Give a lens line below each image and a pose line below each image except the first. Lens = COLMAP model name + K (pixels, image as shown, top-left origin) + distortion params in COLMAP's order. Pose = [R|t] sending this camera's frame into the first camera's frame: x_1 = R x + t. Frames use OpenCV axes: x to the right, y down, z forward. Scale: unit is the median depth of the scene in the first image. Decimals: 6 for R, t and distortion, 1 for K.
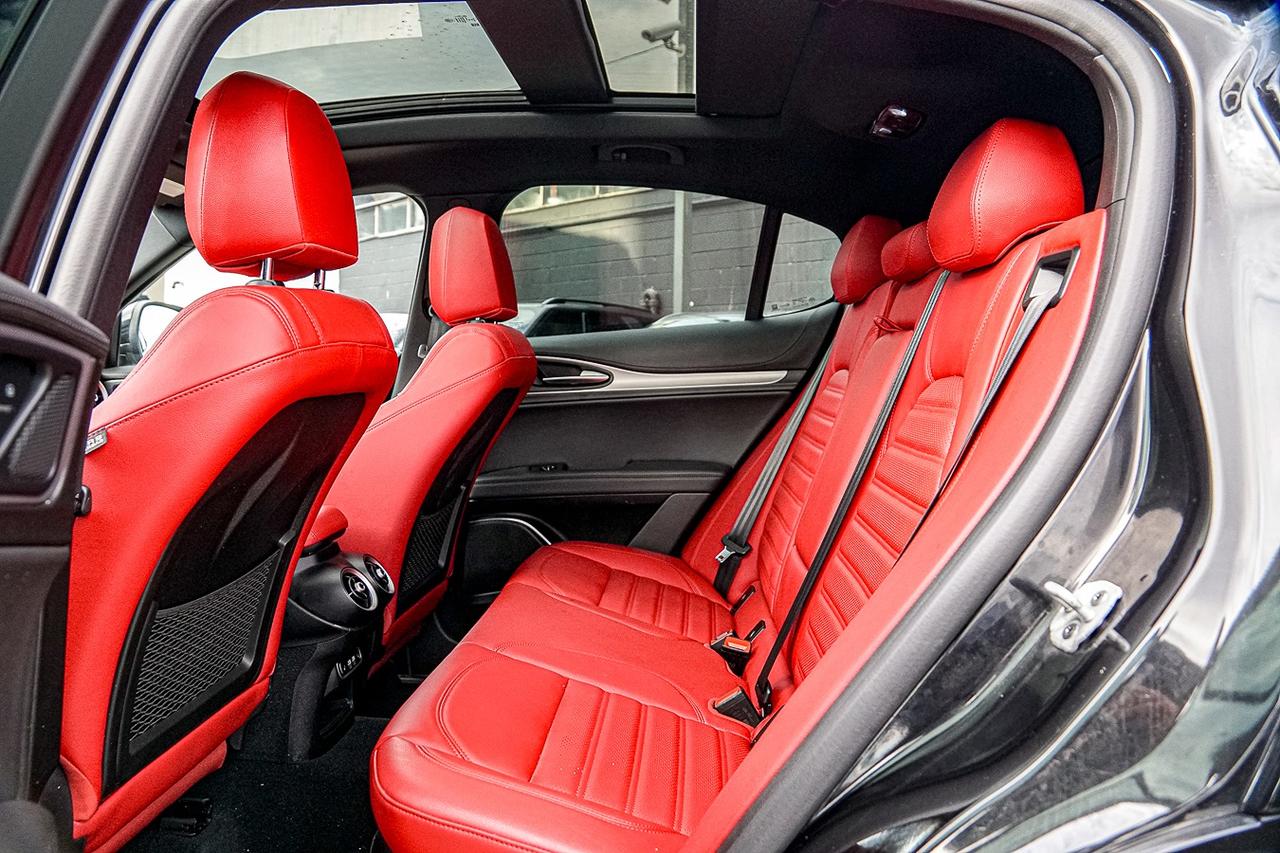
lens RADIAL K [[985.7, 0, 640.2], [0, 985.7, 426.7], [0, 0, 1]] dist [-0.125142, 0.094346]
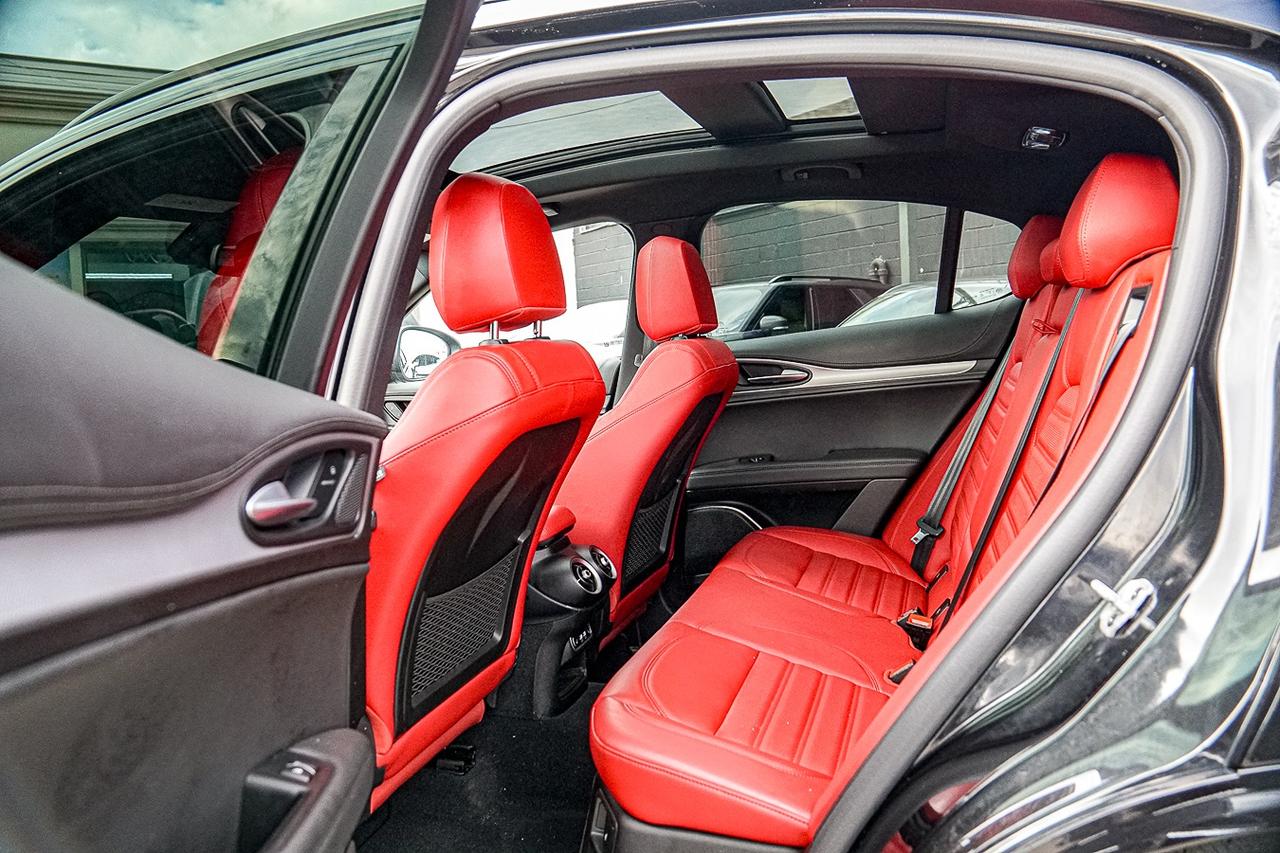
lens RADIAL K [[985.7, 0, 638.2], [0, 985.7, 421.1], [0, 0, 1]] dist [-0.125142, 0.094346]
pose [[0.969032, -0.040601, -0.243575, 0.080673], [0.046293, 0.998771, 0.017687, -0.044031], [0.242557, -0.028415, 0.969721, -0.158376]]
